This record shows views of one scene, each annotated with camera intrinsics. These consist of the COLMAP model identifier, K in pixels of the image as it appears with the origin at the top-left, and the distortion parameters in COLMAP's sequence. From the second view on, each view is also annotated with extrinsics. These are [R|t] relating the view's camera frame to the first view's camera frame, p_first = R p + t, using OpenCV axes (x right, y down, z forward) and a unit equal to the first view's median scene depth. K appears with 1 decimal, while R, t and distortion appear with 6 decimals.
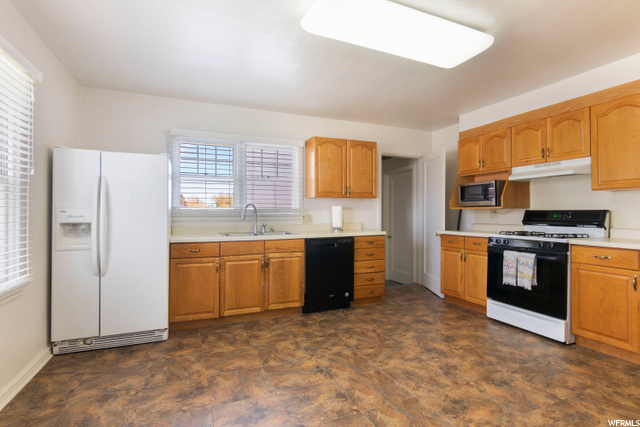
lens RADIAL K [[327.9, 0, 321.7], [0, 327.9, 210.7], [0, 0, 1]] dist [-0.001474, 0.000578]
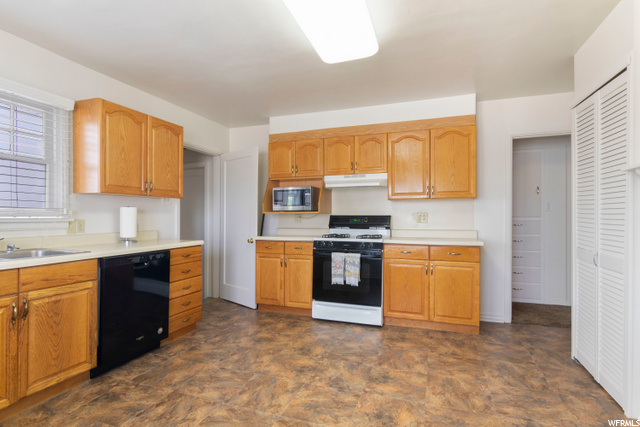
lens RADIAL K [[327.9, 0, 317.2], [0, 327.9, 217.8], [0, 0, 1]] dist [-0.001474, 0.000578]
pose [[0.675098, 0.000856, 0.737727, -0.238647], [-0.007028, 0.999961, 0.005271, 0.002092], [-0.737694, -0.008743, 0.675078, 0.284449]]
